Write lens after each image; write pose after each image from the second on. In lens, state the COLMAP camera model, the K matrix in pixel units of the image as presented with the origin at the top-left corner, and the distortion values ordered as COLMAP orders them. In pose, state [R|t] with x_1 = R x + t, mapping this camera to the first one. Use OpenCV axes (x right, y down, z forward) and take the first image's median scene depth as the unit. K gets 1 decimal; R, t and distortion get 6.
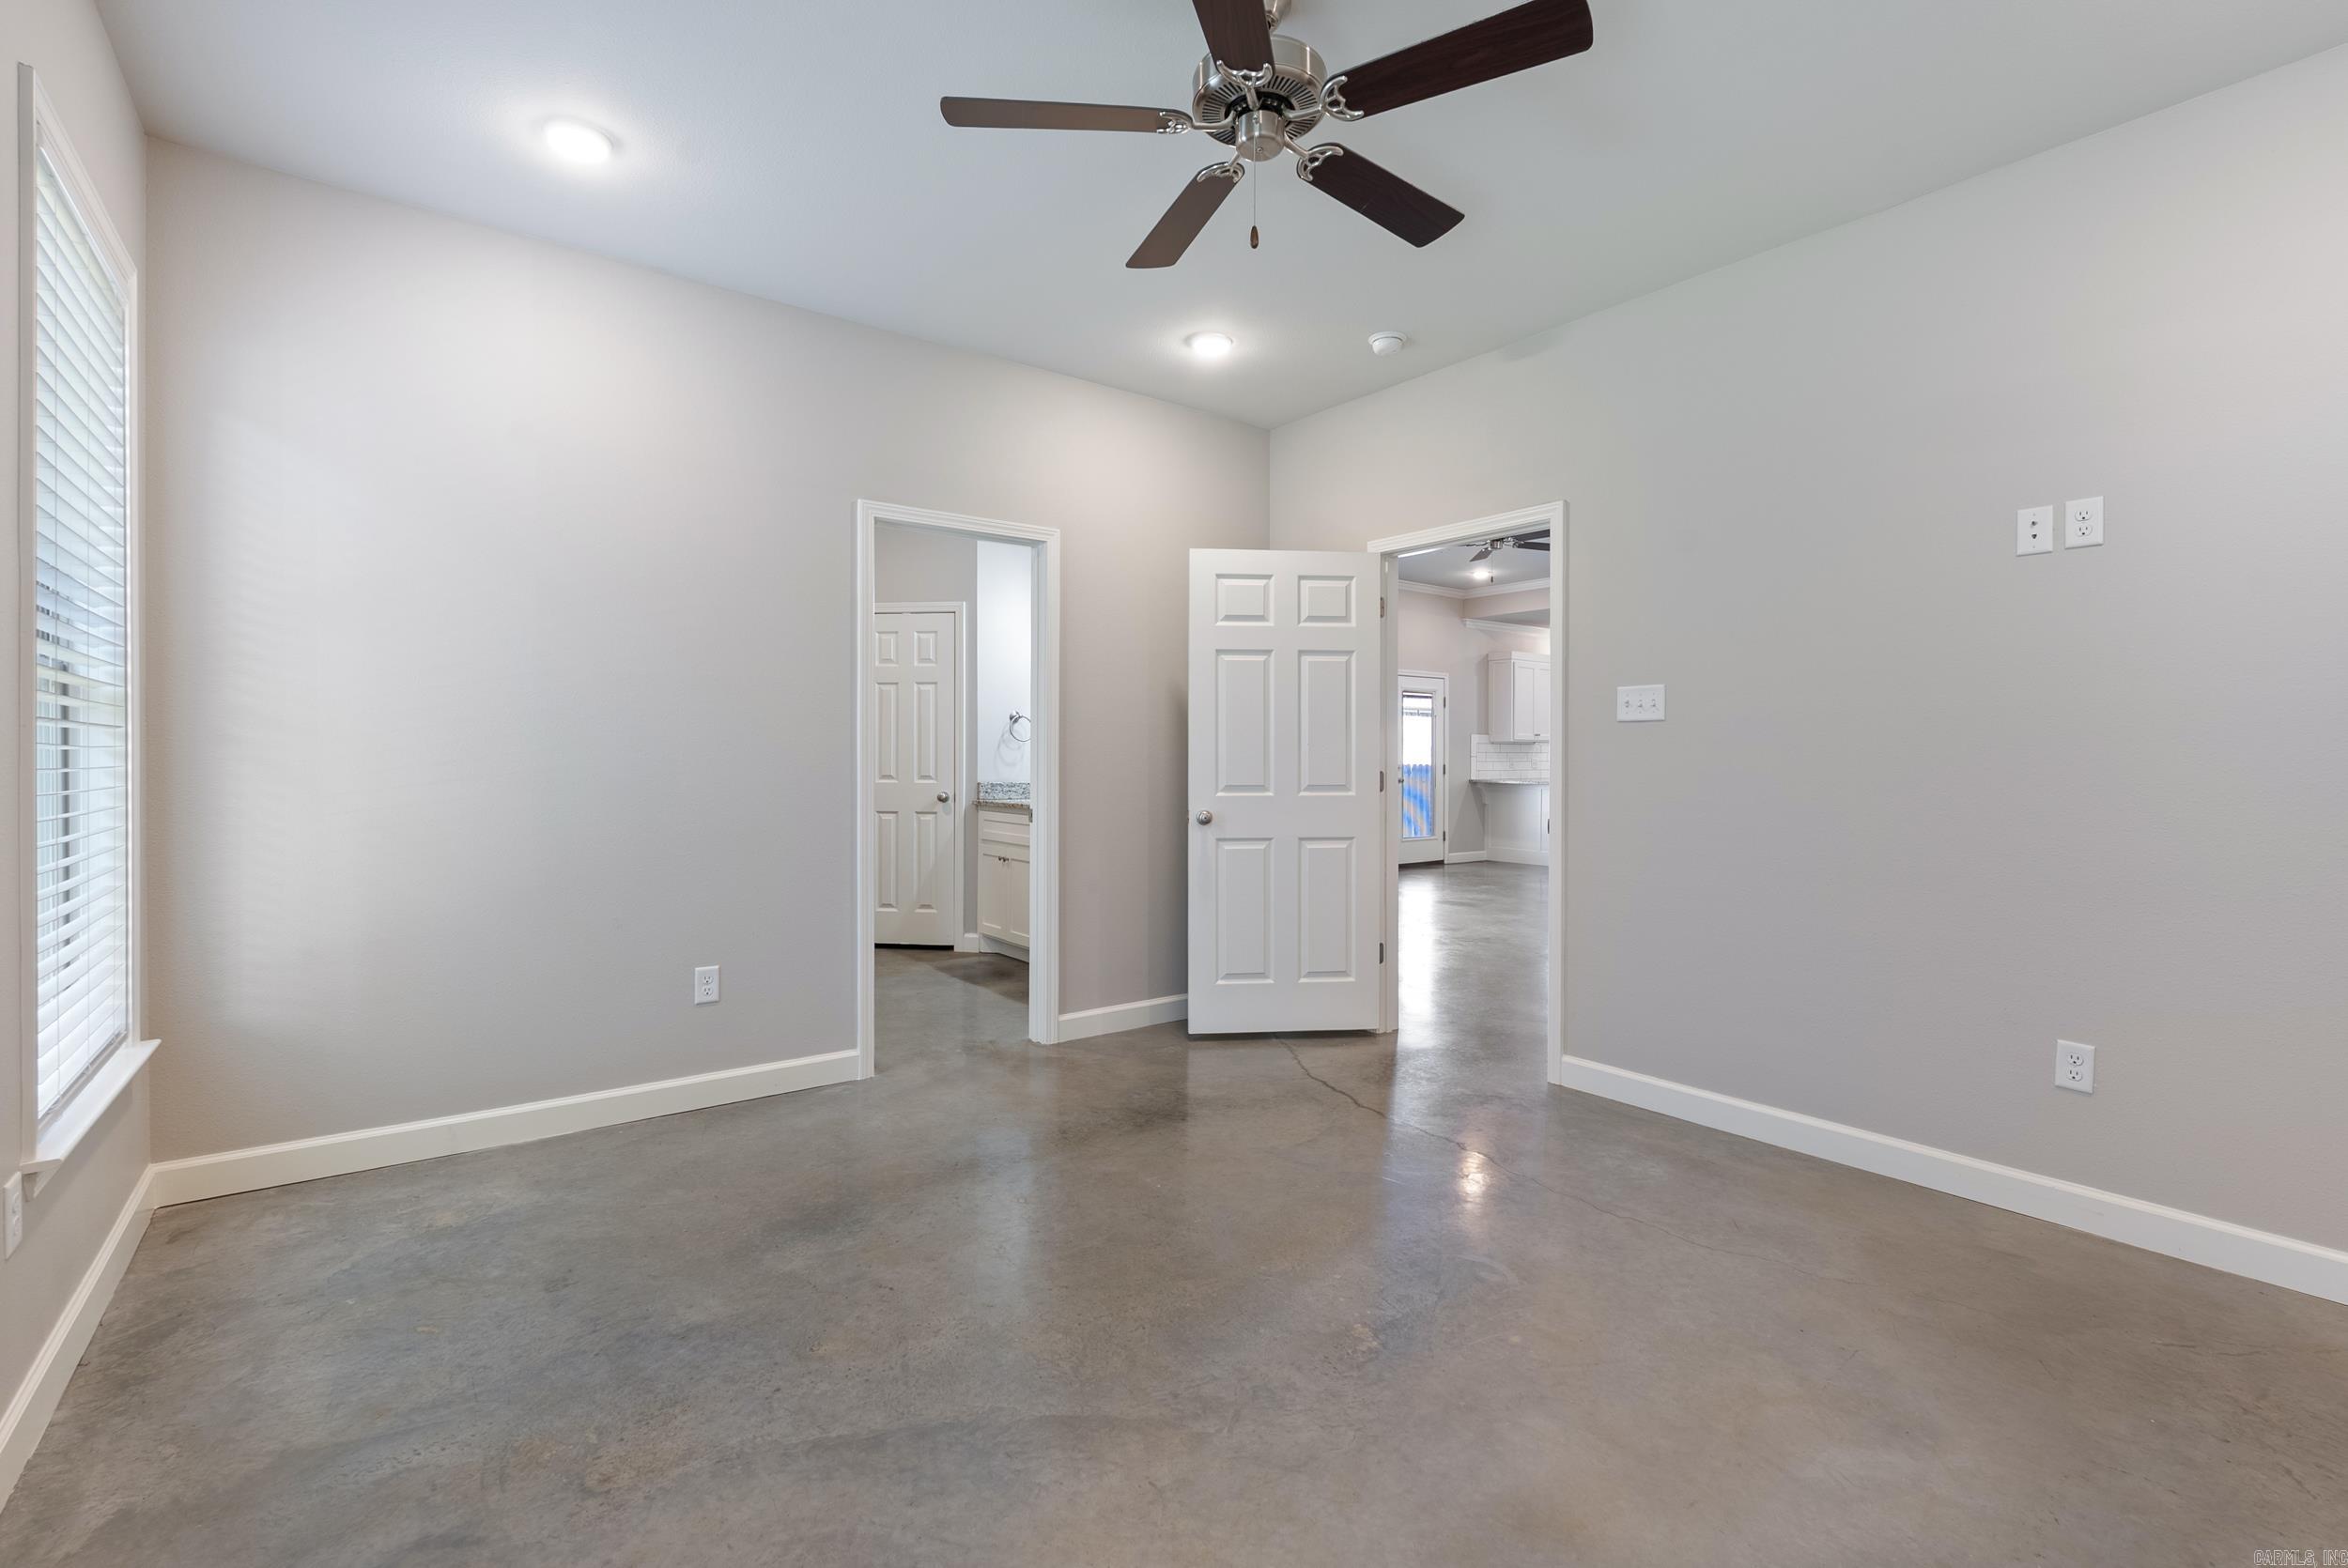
lens RADIAL K [[1044.5, 0, 1174.5], [0, 1044.5, 763.0], [0, 0, 1]] dist [-0.001950, -0.000072]
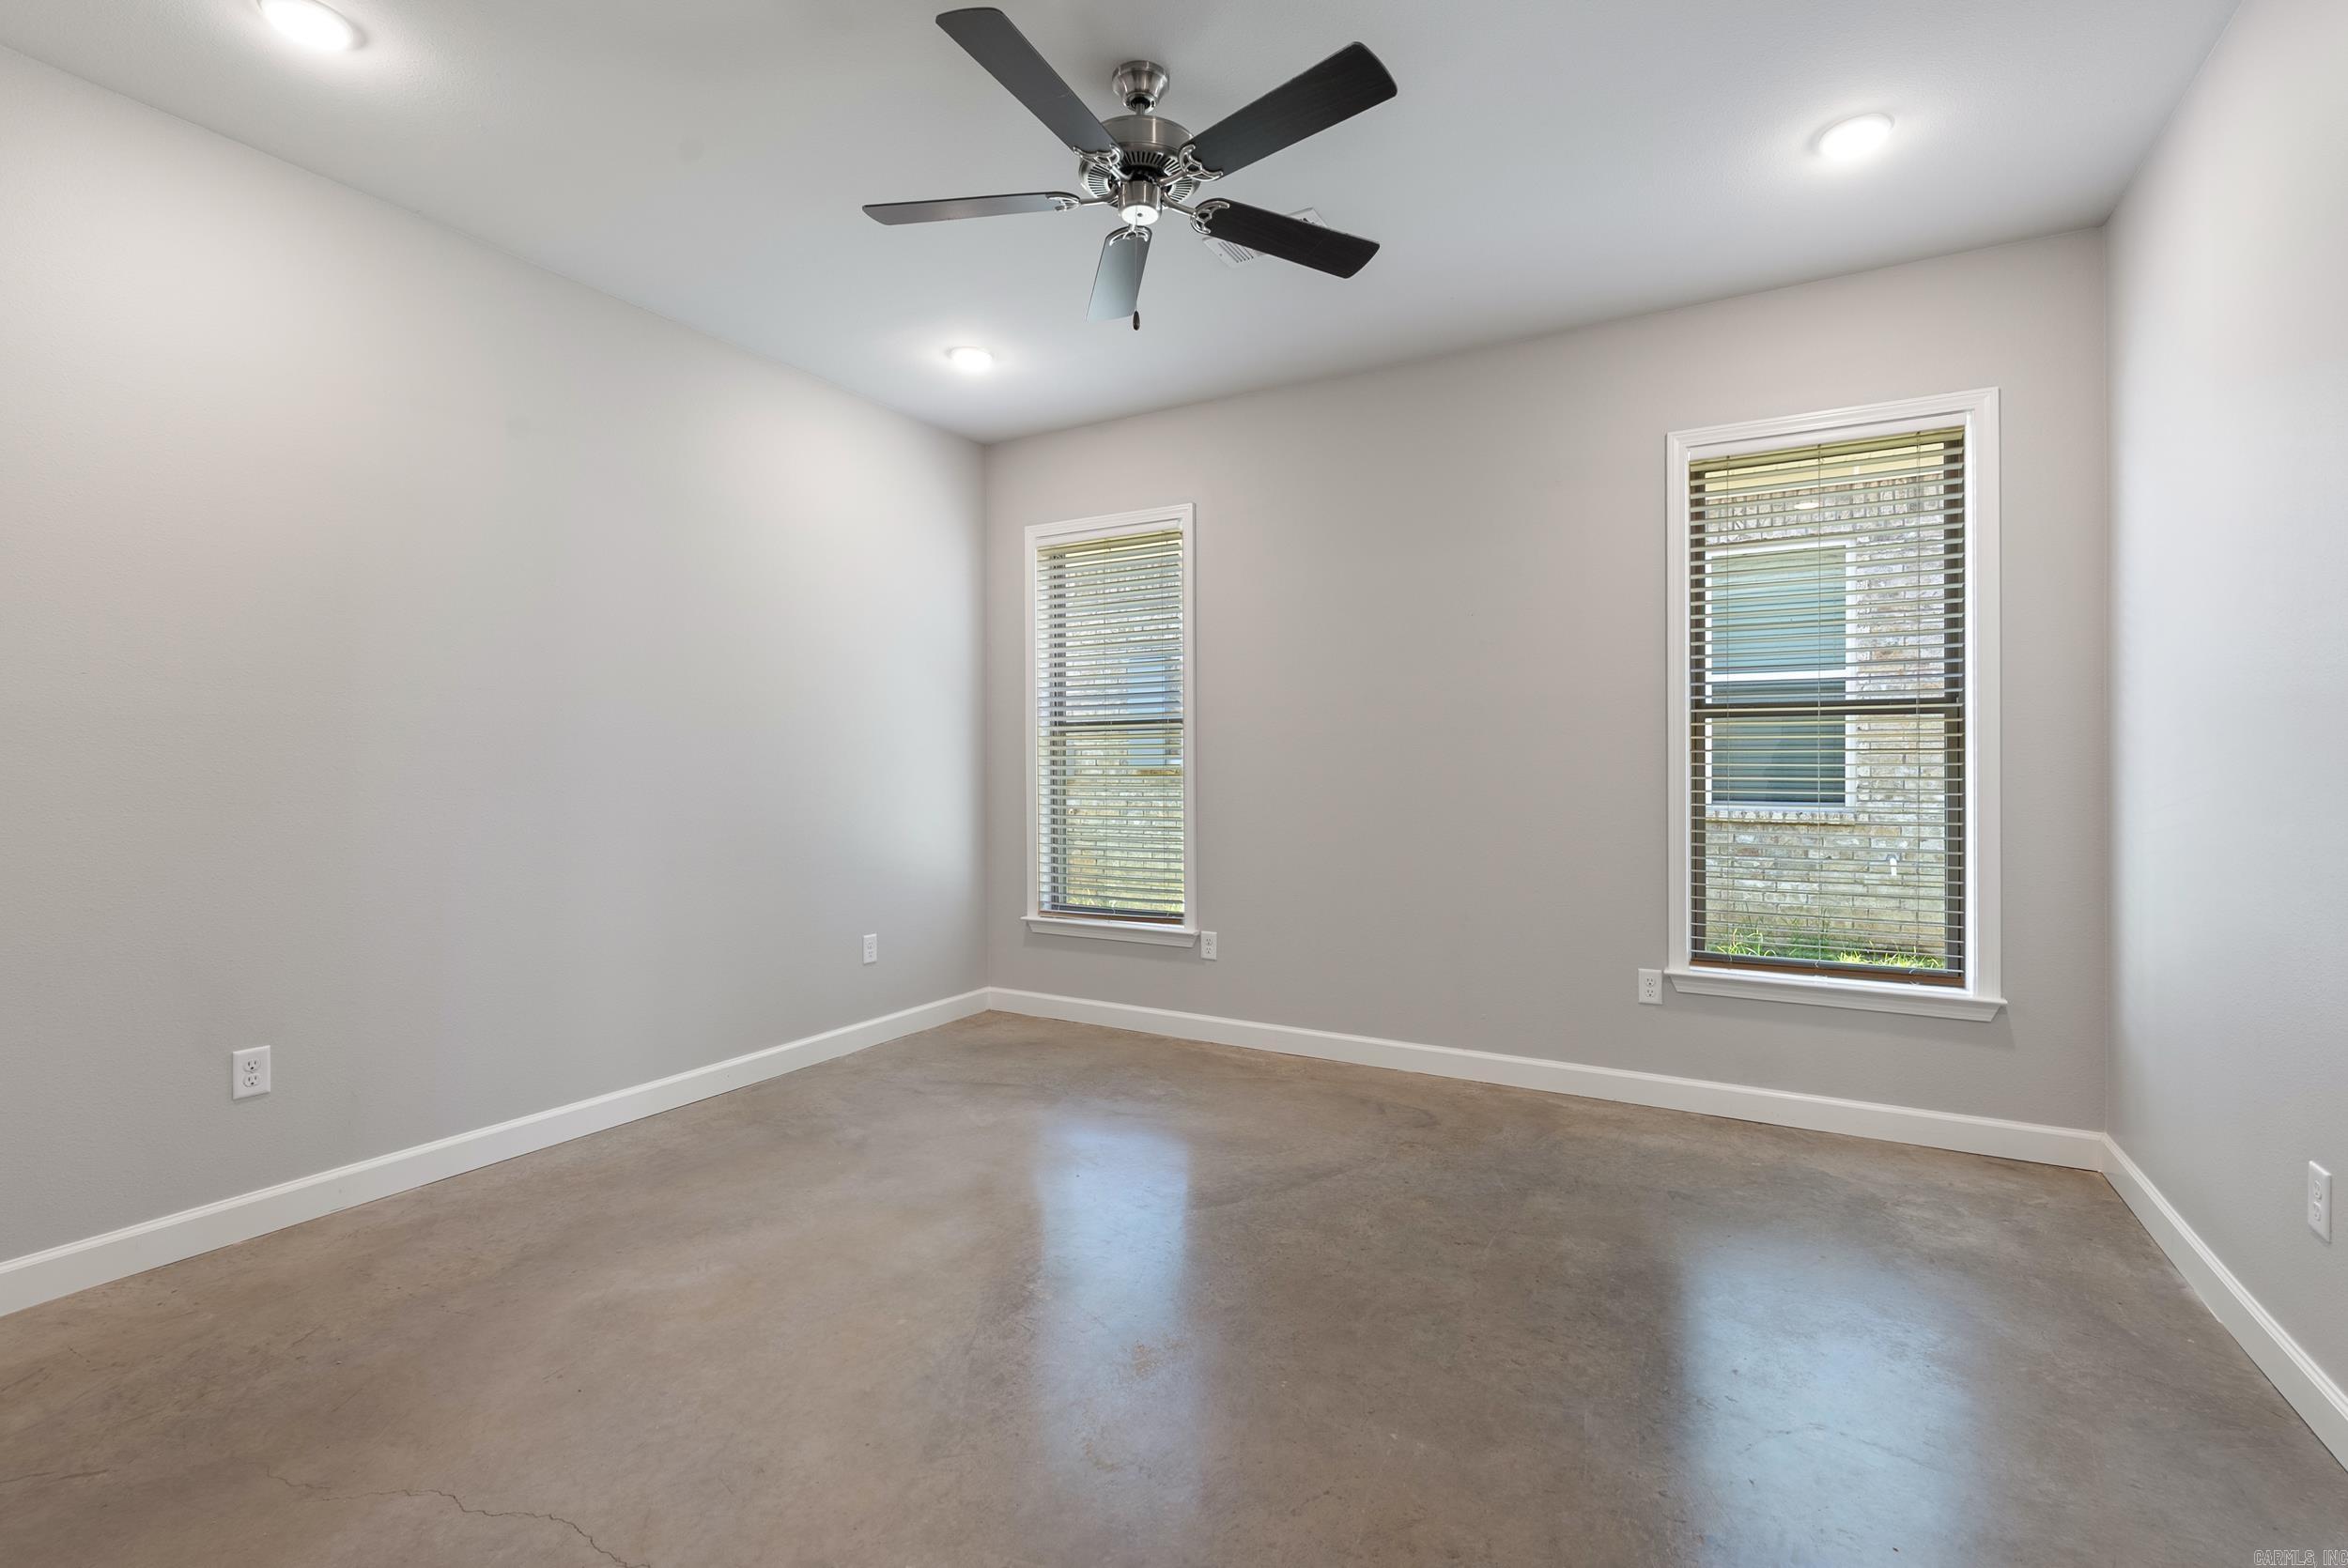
lens RADIAL K [[1044.5, 0, 1174.5], [0, 1044.5, 763.0], [0, 0, 1]] dist [-0.001950, -0.000072]
pose [[-0.919931, -0.005520, -0.392042, 0.490070], [-0.005532, 0.999984, -0.001099, -0.009911], [0.392042, 0.001157, -0.919947, 2.079226]]
